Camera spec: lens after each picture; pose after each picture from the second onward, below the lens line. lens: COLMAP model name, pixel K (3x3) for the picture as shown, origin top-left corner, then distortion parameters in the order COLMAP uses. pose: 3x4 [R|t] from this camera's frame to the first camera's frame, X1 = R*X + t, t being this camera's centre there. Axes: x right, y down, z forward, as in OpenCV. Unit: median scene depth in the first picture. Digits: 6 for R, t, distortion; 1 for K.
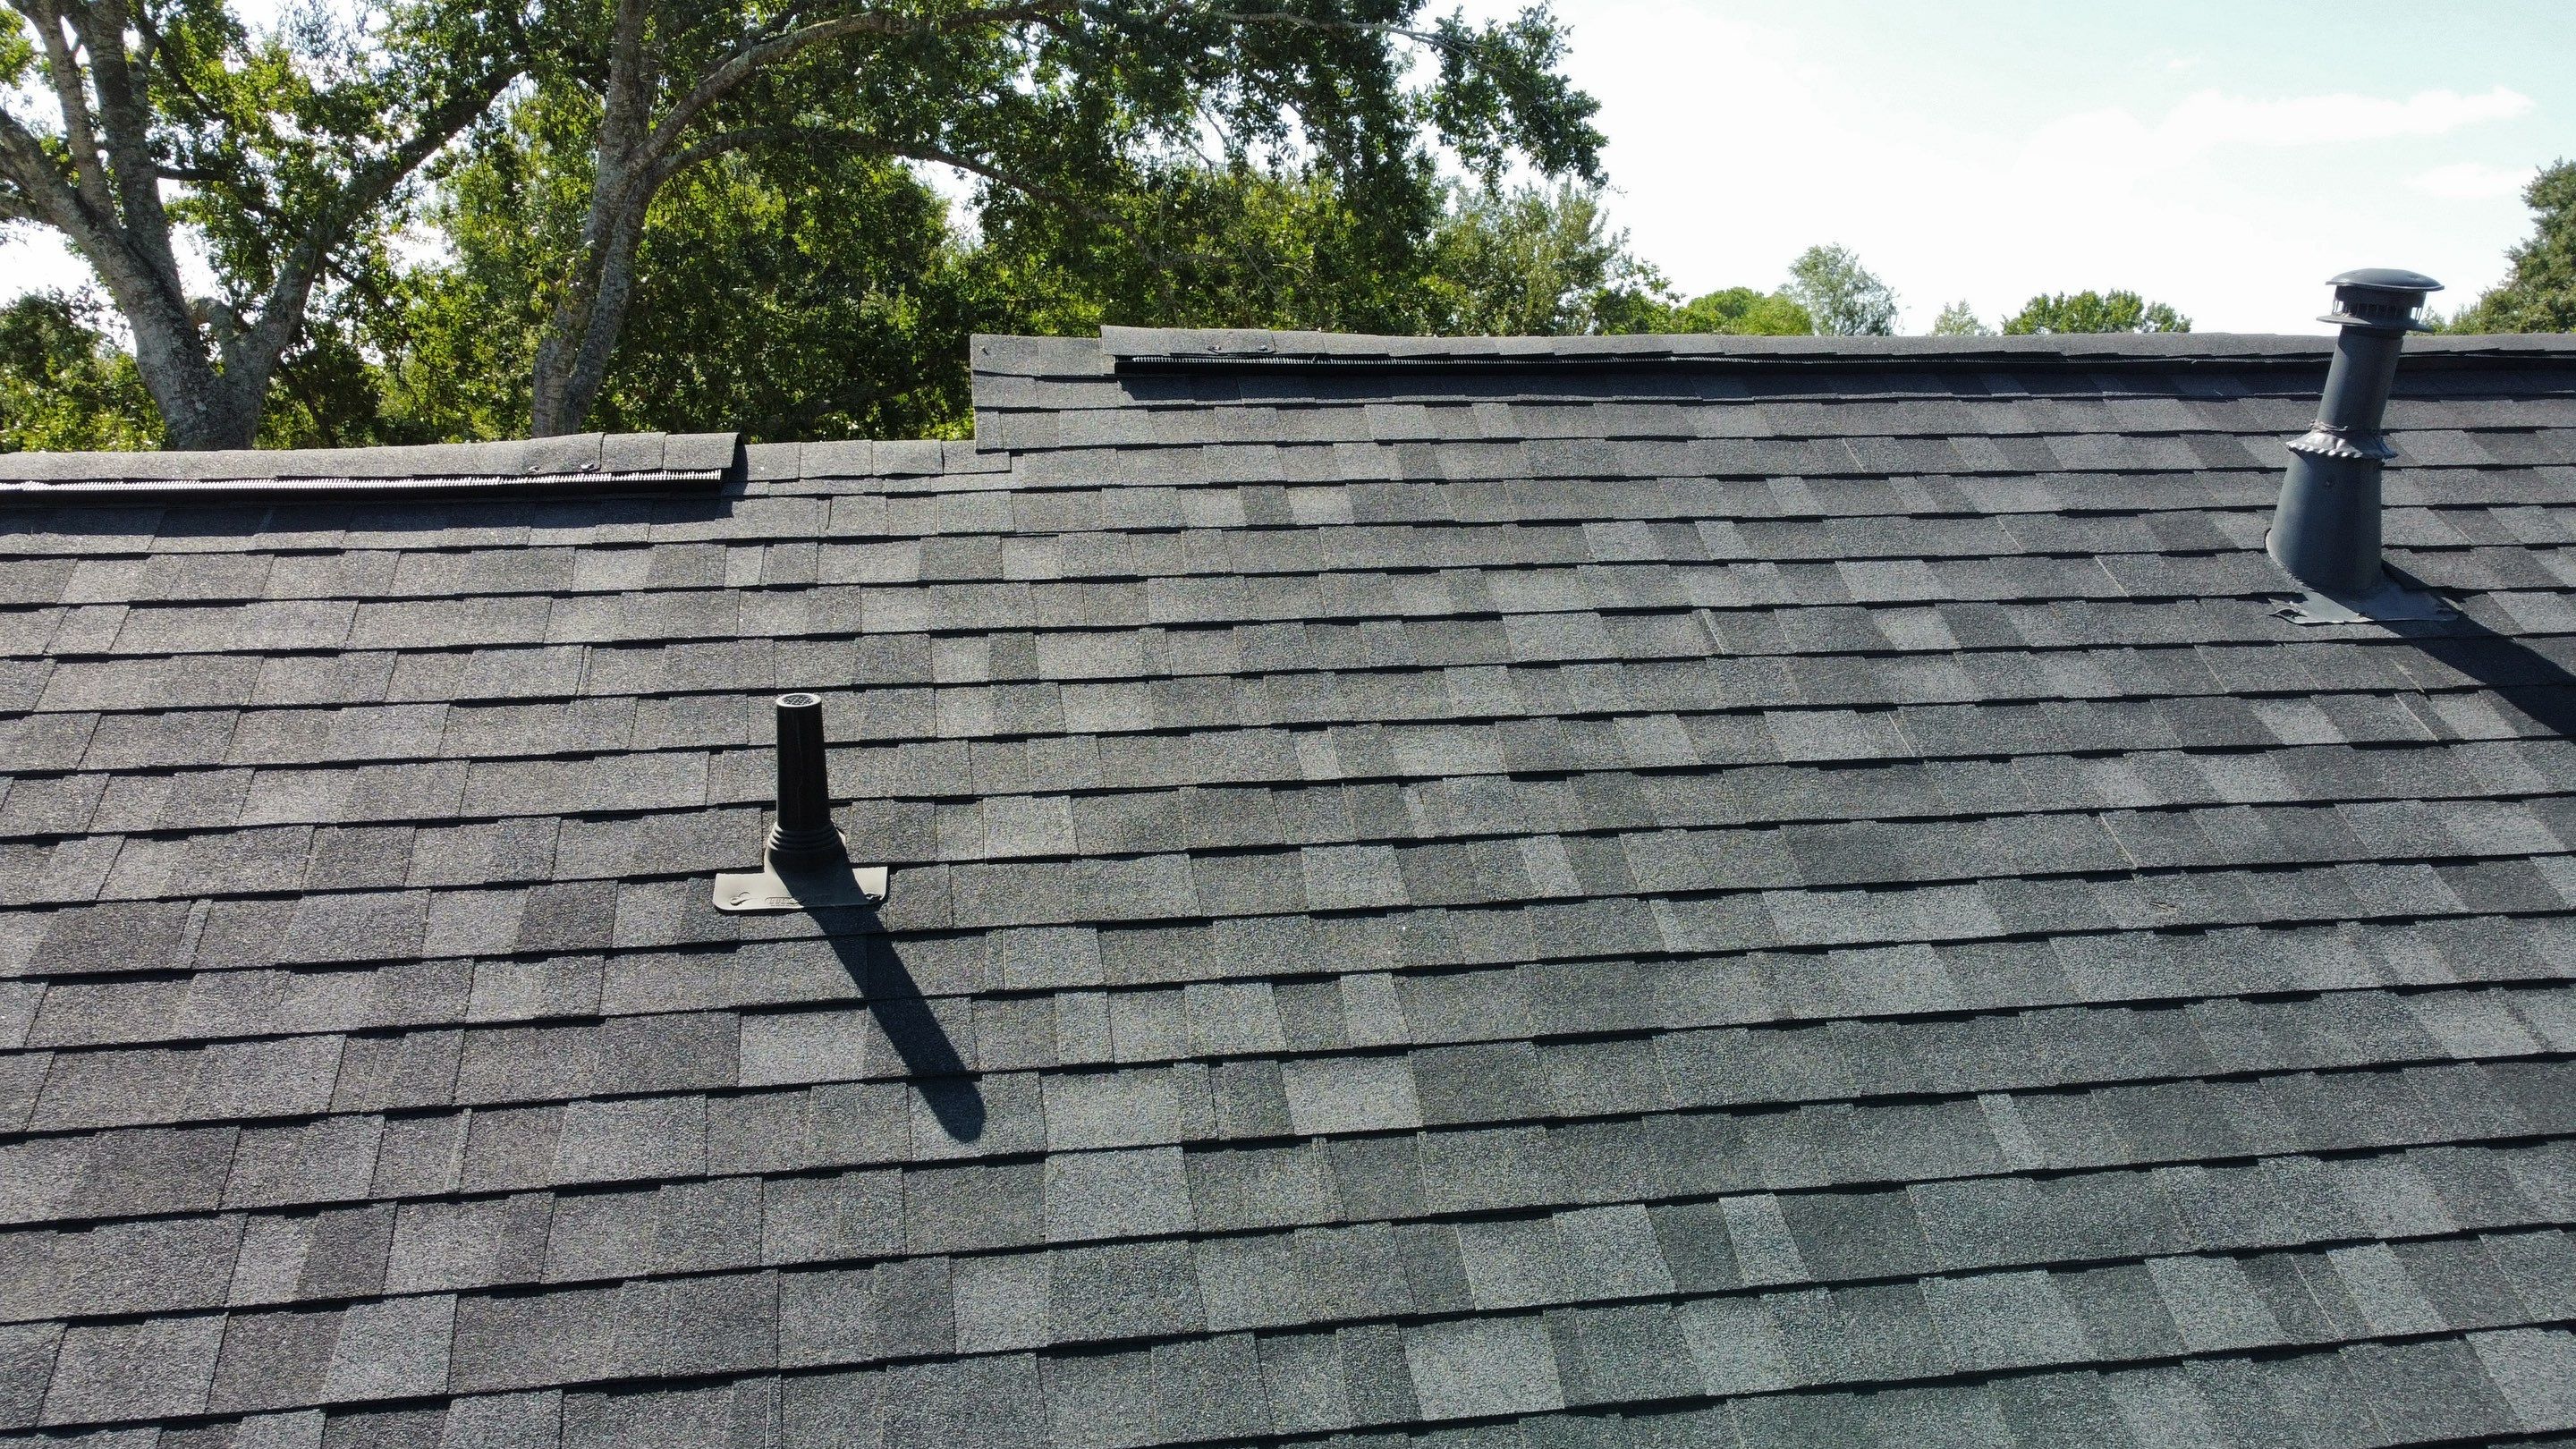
lens RADIAL K [[1958.2, 0, 1281.1], [0, 1958.2, 716.2], [0, 0, 1]] dist [-0.007299, 0.000302]
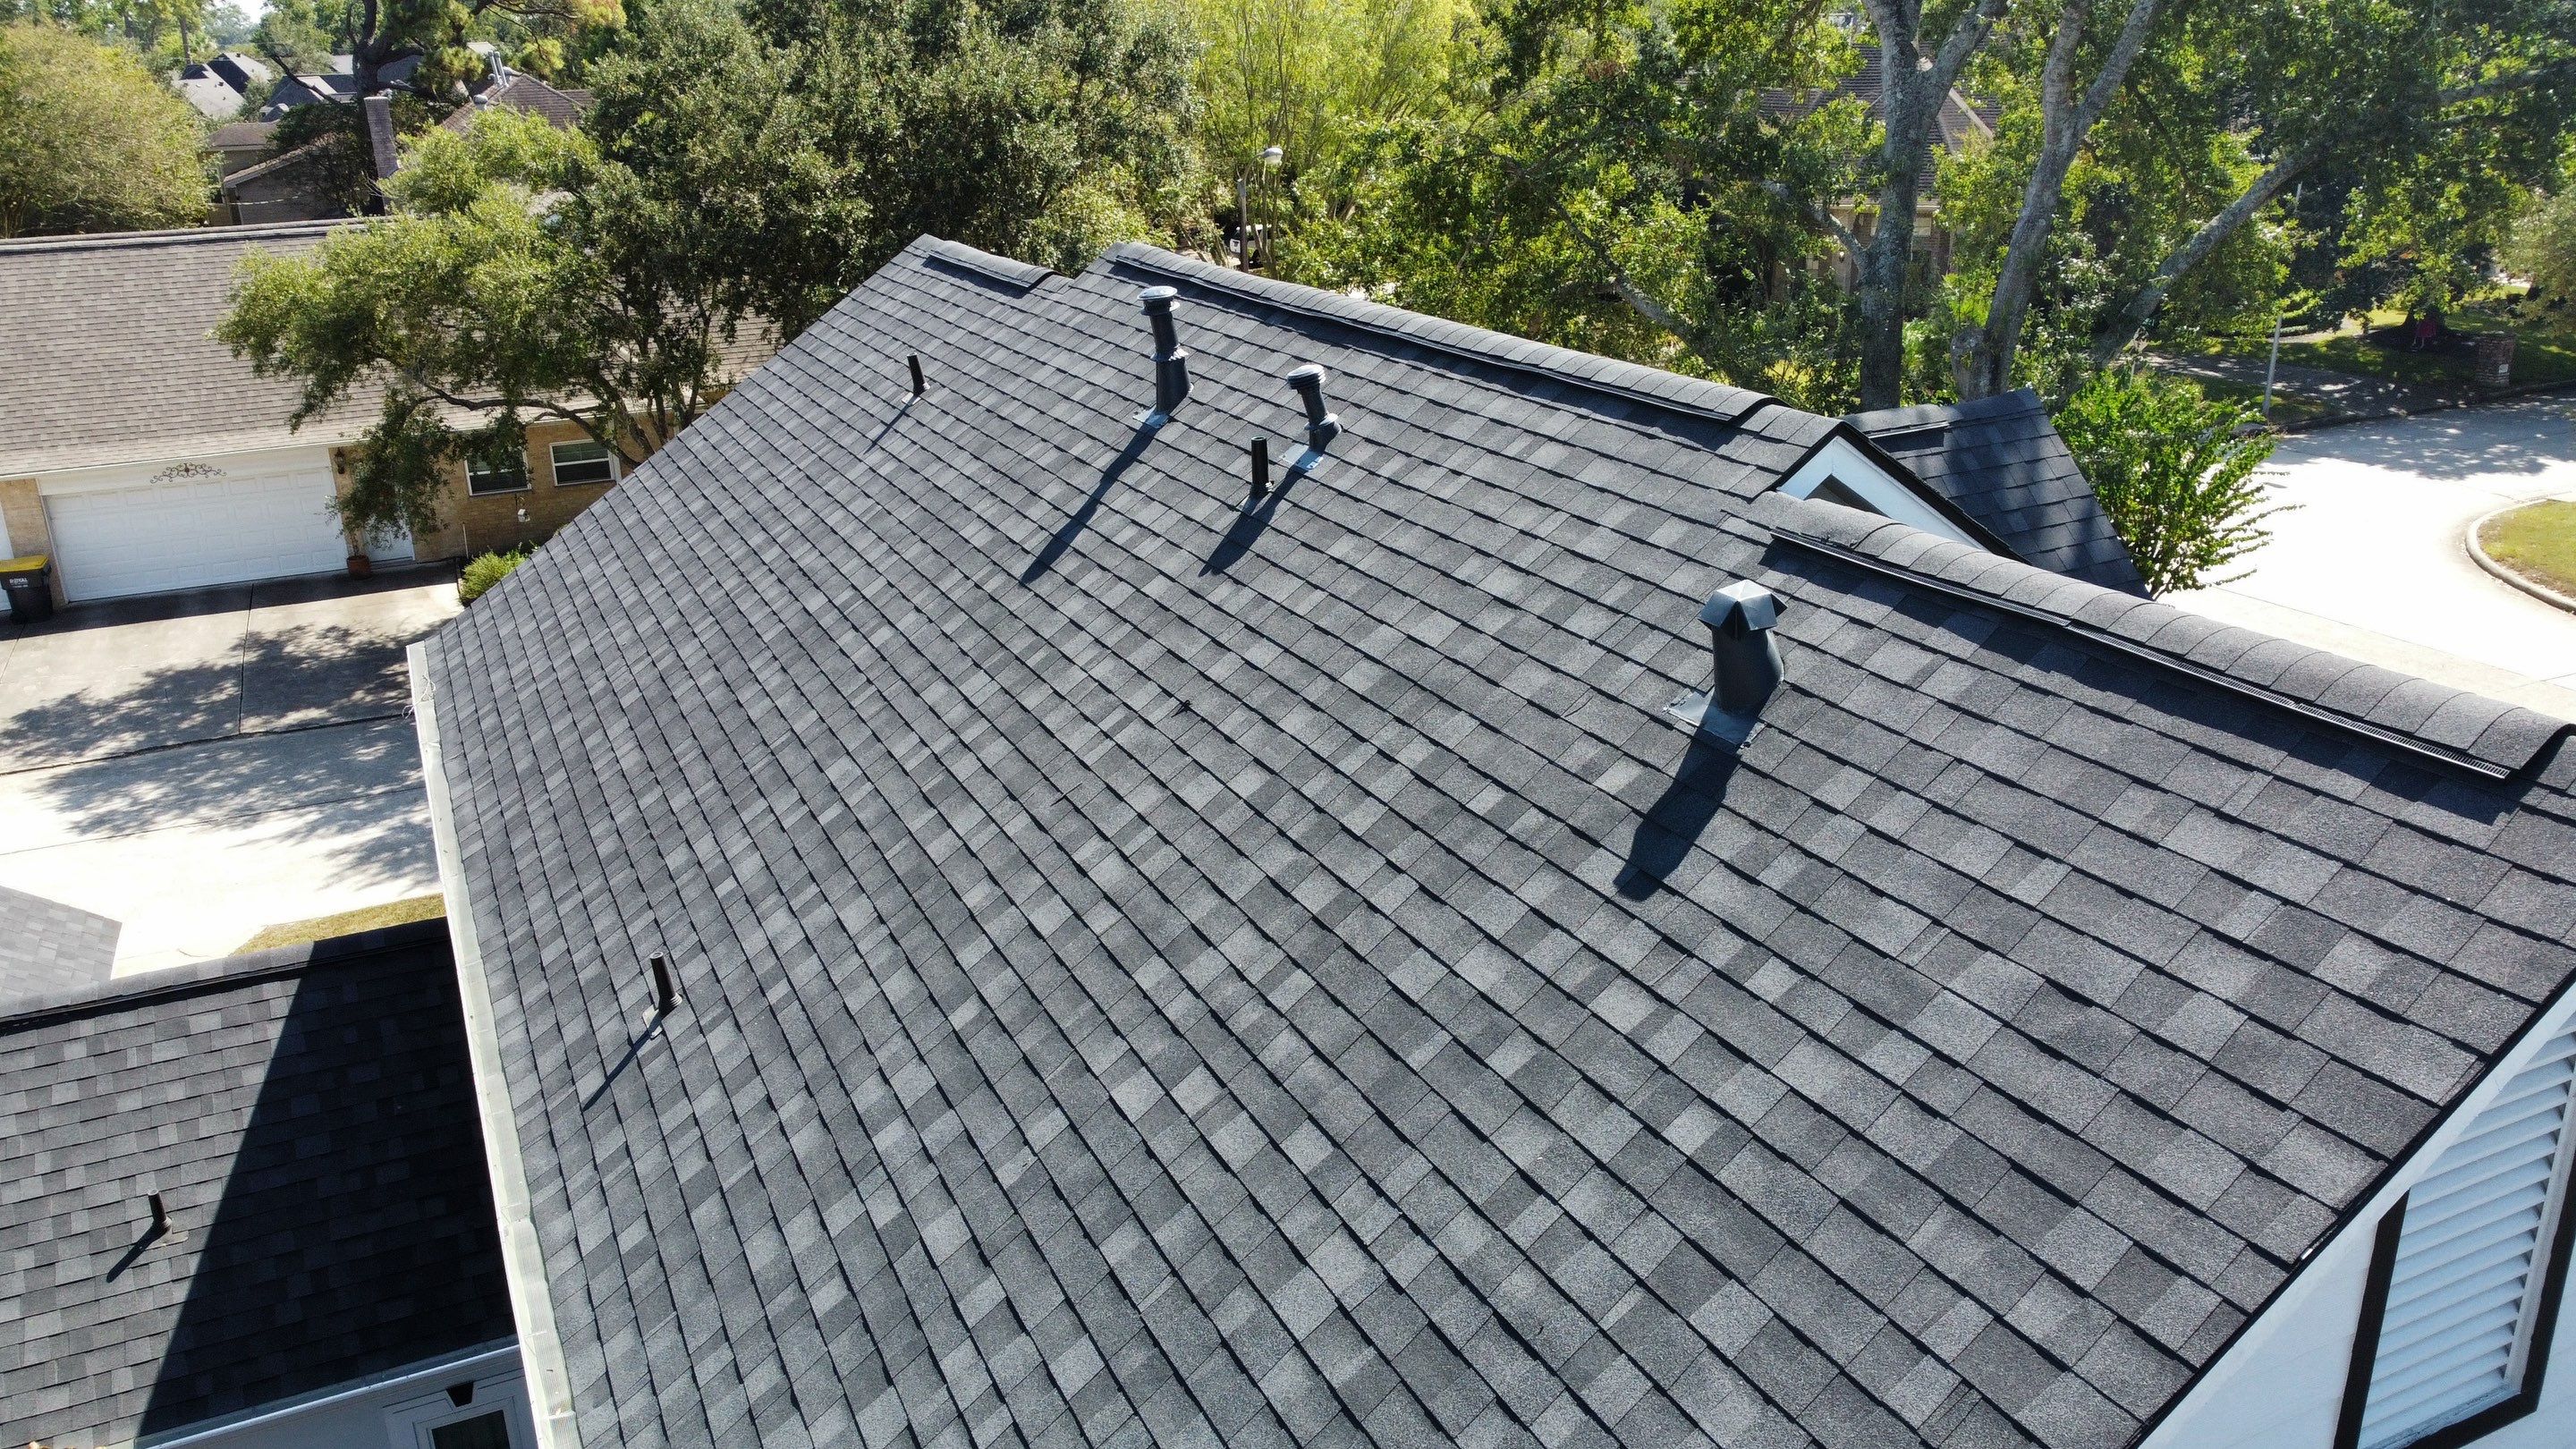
lens RADIAL K [[1941.4, 0, 1271.3], [0, 1941.4, 723.9], [0, 0, 1]] dist [0.001822, -0.009981]
pose [[0.286205, 0.332825, -0.898506, 3.482109], [-0.100372, 0.942988, 0.317331, -0.577956], [0.952897, -0.000637, 0.303295, 0.409461]]
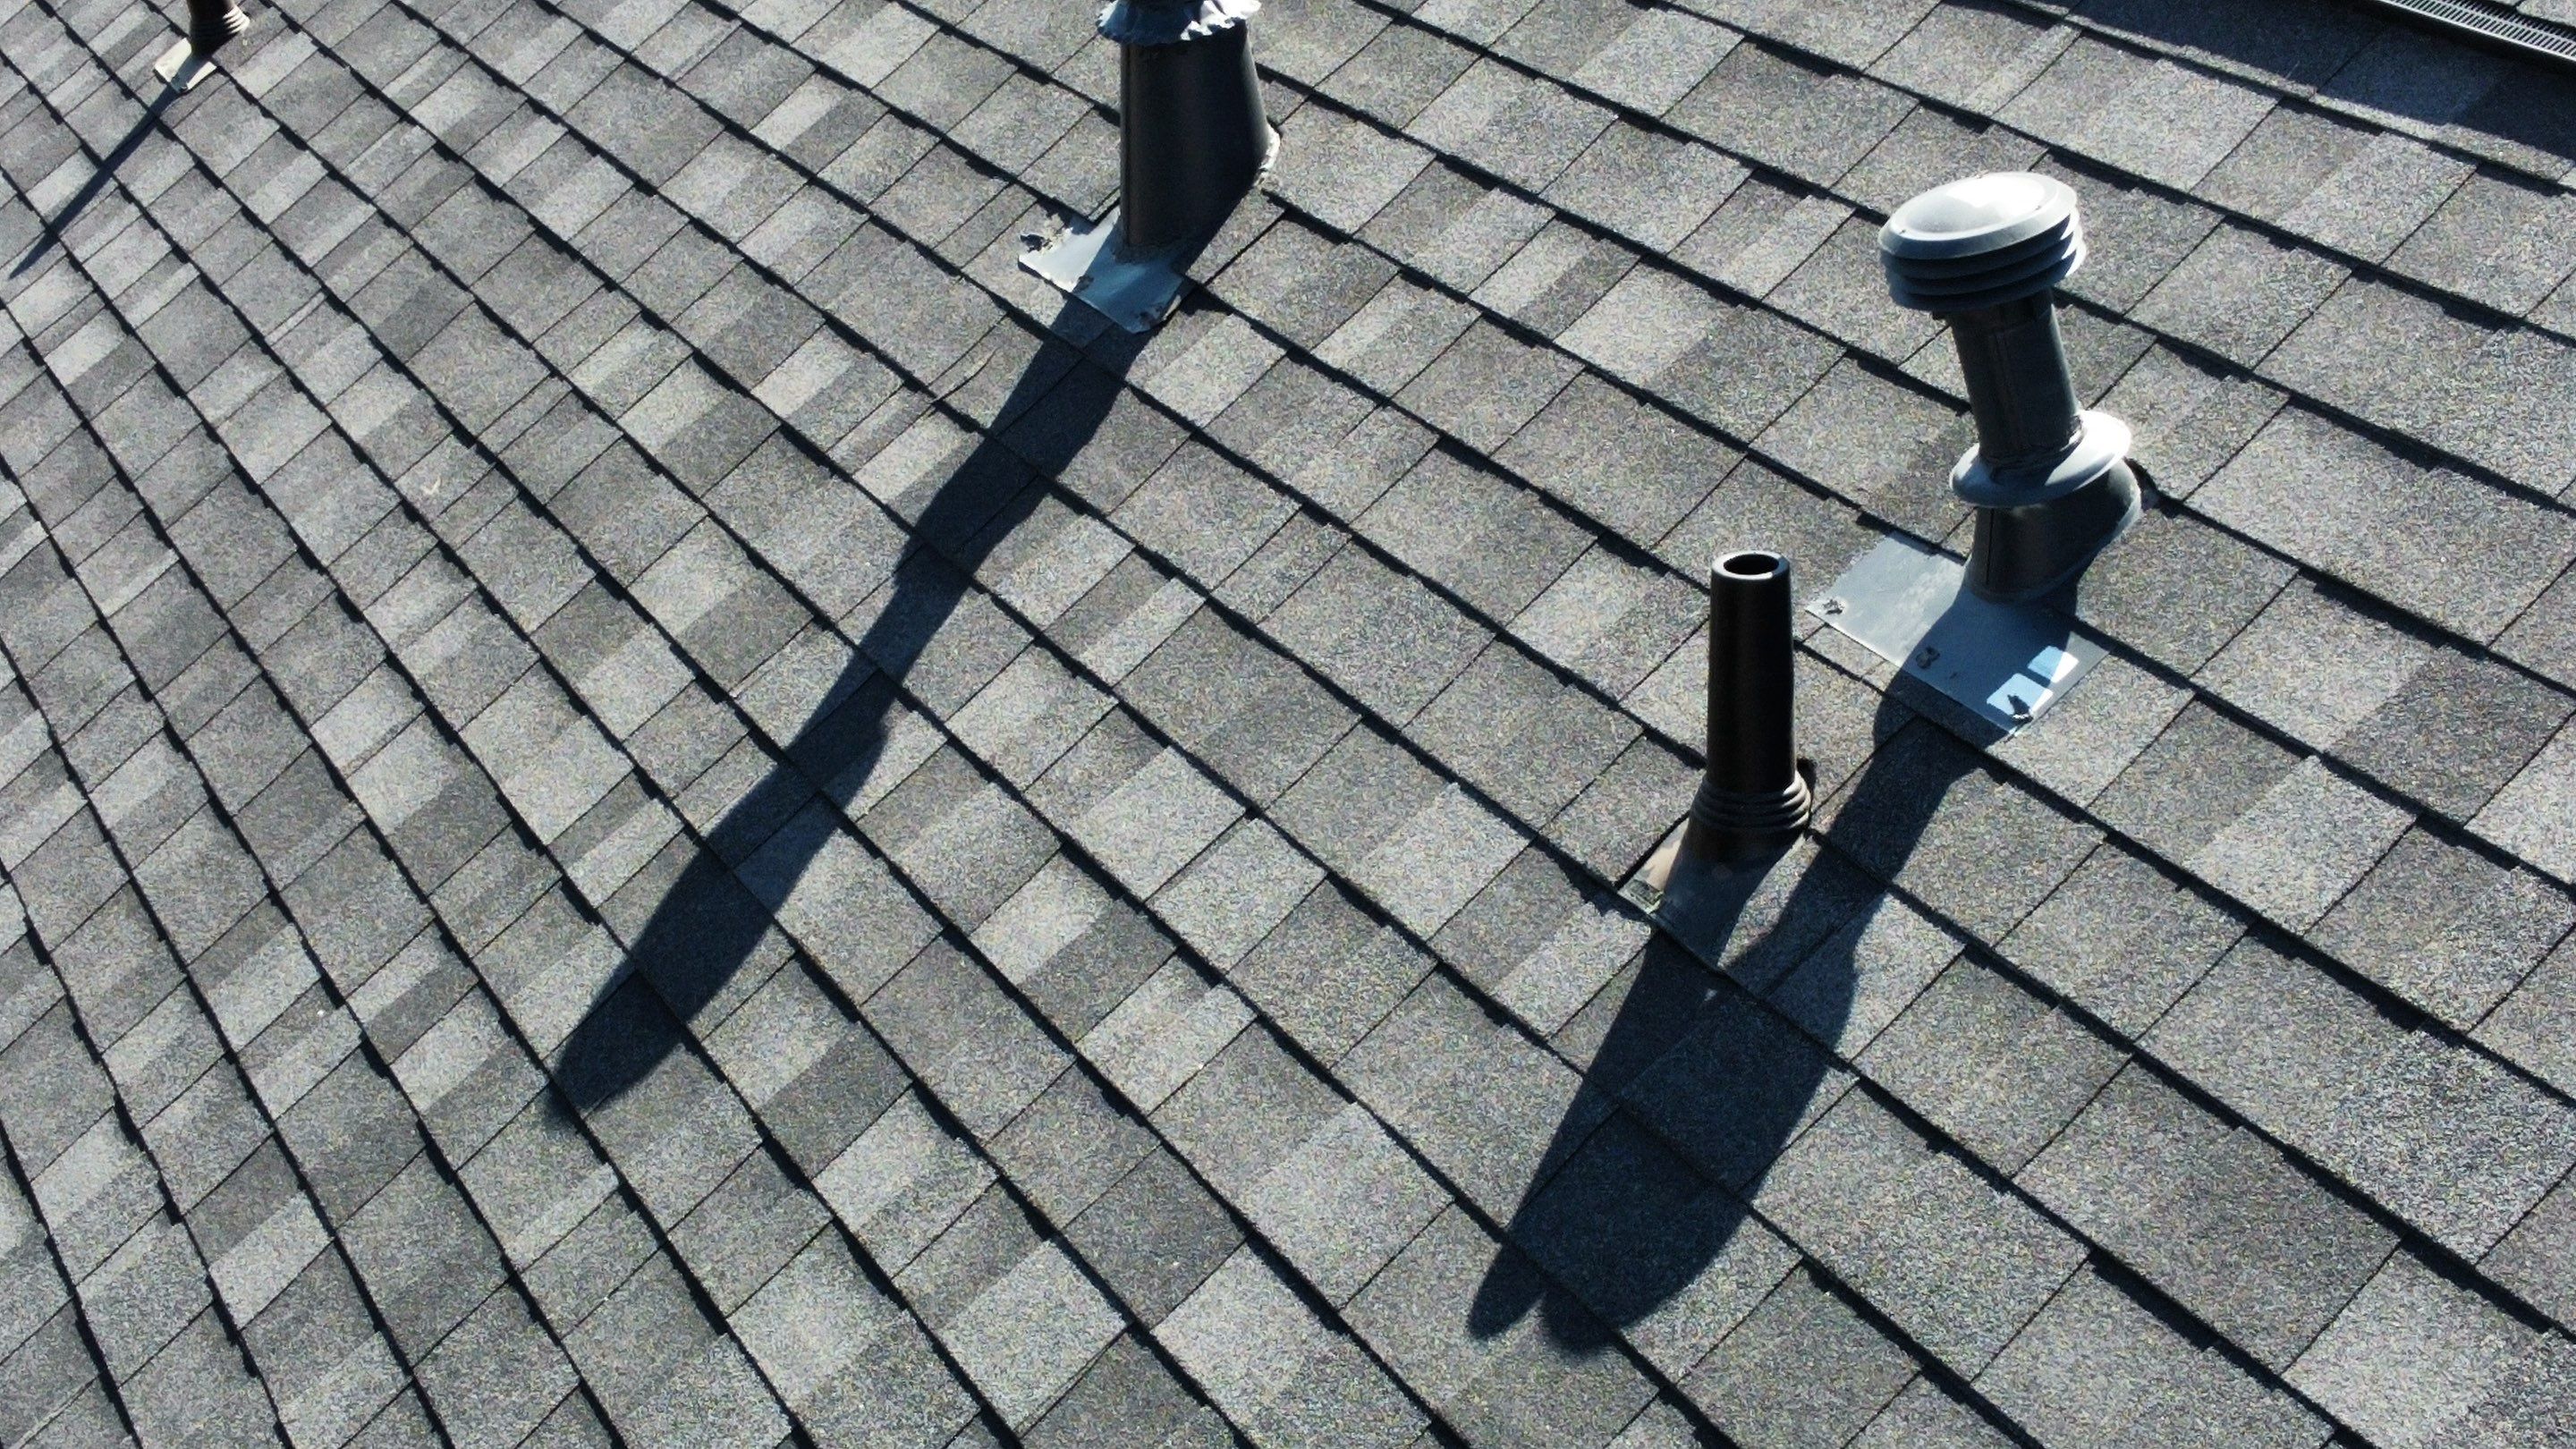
lens RADIAL K [[3921.4, 0, 1246.8], [0, 3921.4, 721.9], [0, 0, 1]] dist [-0.015504, 0.119267]
pose [[0.314404, 0.389416, -0.865740, 1.927421], [-0.095844, 0.920349, 0.379173, -0.453664], [0.944438, -0.036238, 0.326685, 0.712641]]
